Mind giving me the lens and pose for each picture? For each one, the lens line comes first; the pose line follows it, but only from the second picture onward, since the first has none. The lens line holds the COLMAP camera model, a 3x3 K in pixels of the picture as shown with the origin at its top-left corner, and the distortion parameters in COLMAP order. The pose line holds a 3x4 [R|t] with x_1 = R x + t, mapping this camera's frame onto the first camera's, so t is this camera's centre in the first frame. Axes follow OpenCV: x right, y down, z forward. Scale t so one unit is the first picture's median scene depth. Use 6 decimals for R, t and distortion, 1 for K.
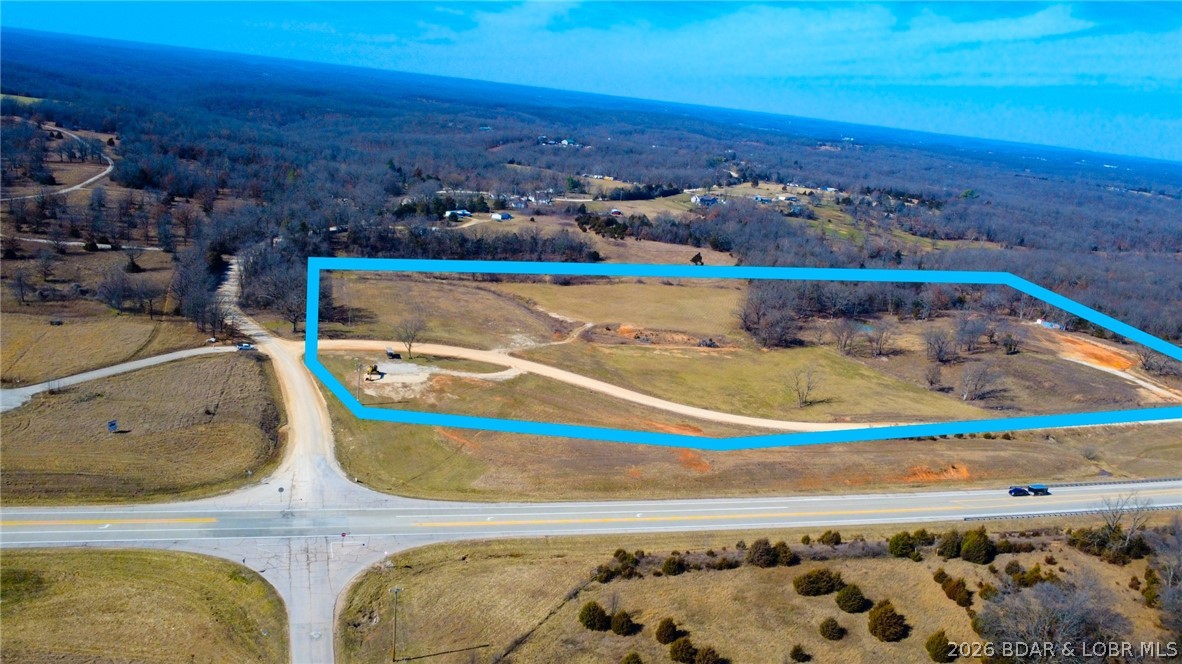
lens RADIAL K [[888.0, 0, 591.3], [0, 888.0, 332.2], [0, 0, 1]] dist [0.011352, 0.002440]
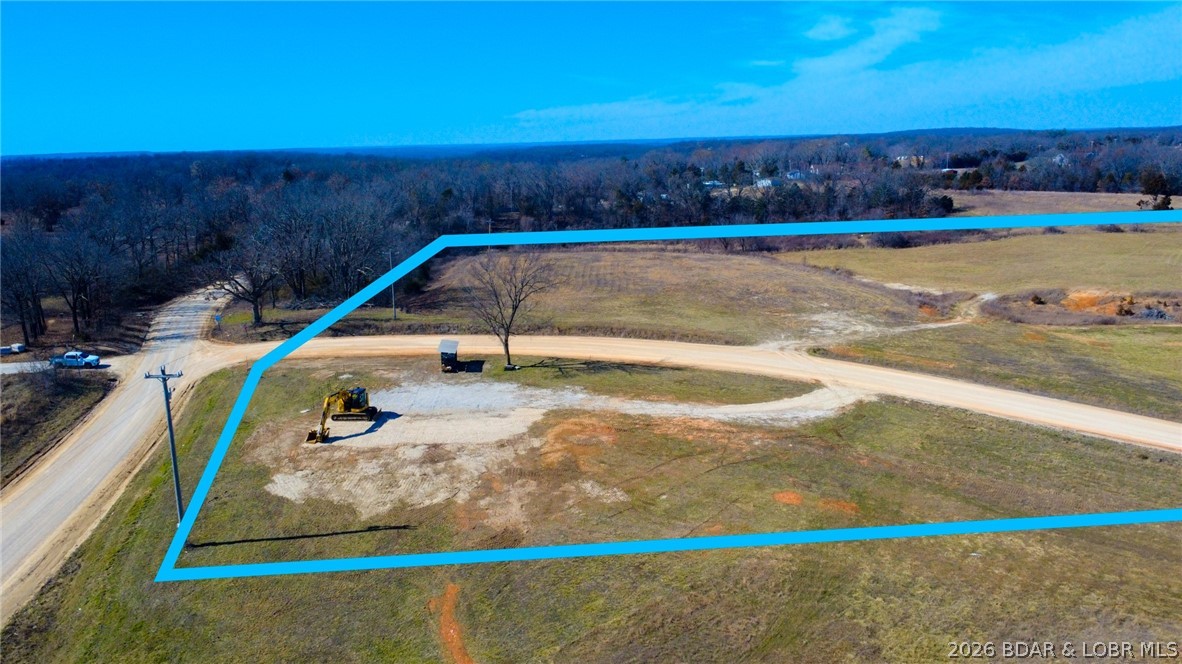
lens RADIAL K [[888.0, 0, 596.3], [0, 888.0, 330.9], [0, 0, 1]] dist [0.011352, 0.002440]
pose [[0.951453, -0.071607, -0.299349, -0.067292], [0.051144, 0.995822, -0.075652, 0.038368], [0.303515, 0.056670, 0.951140, 0.639479]]
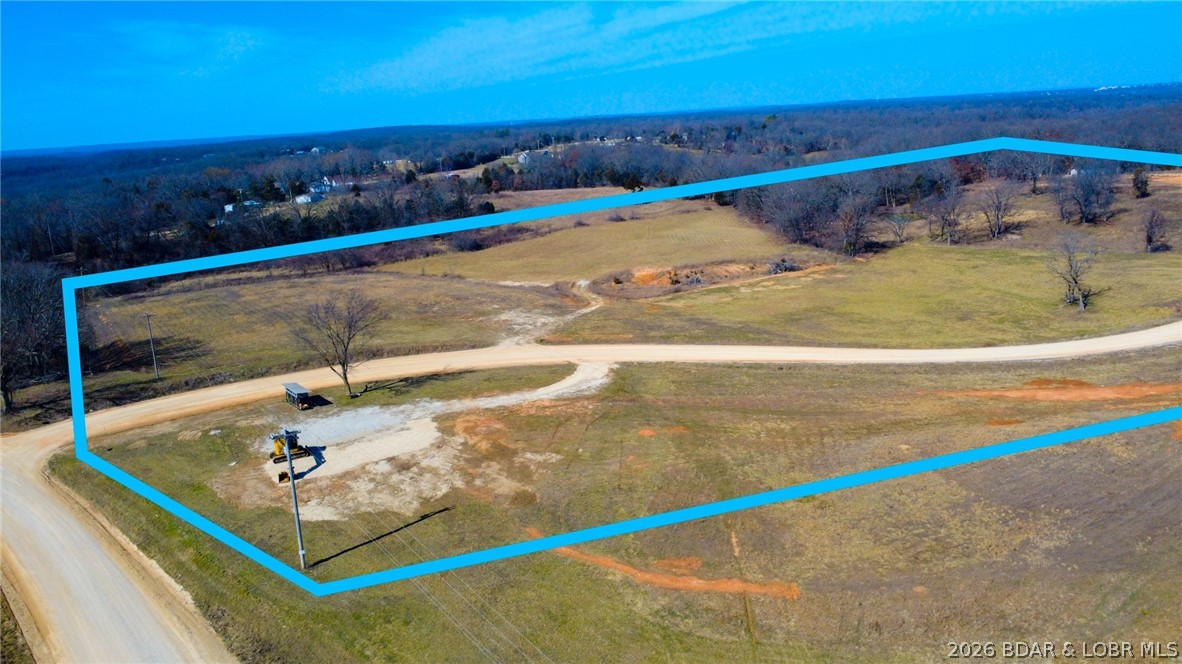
lens RADIAL K [[888.0, 0, 586.3], [0, 888.0, 332.8], [0, 0, 1]] dist [0.011352, 0.002440]
pose [[0.938716, -0.233065, 0.253954, -0.184066], [0.237685, 0.971258, 0.012789, 0.019549], [-0.249635, 0.048356, 0.967132, 0.546449]]
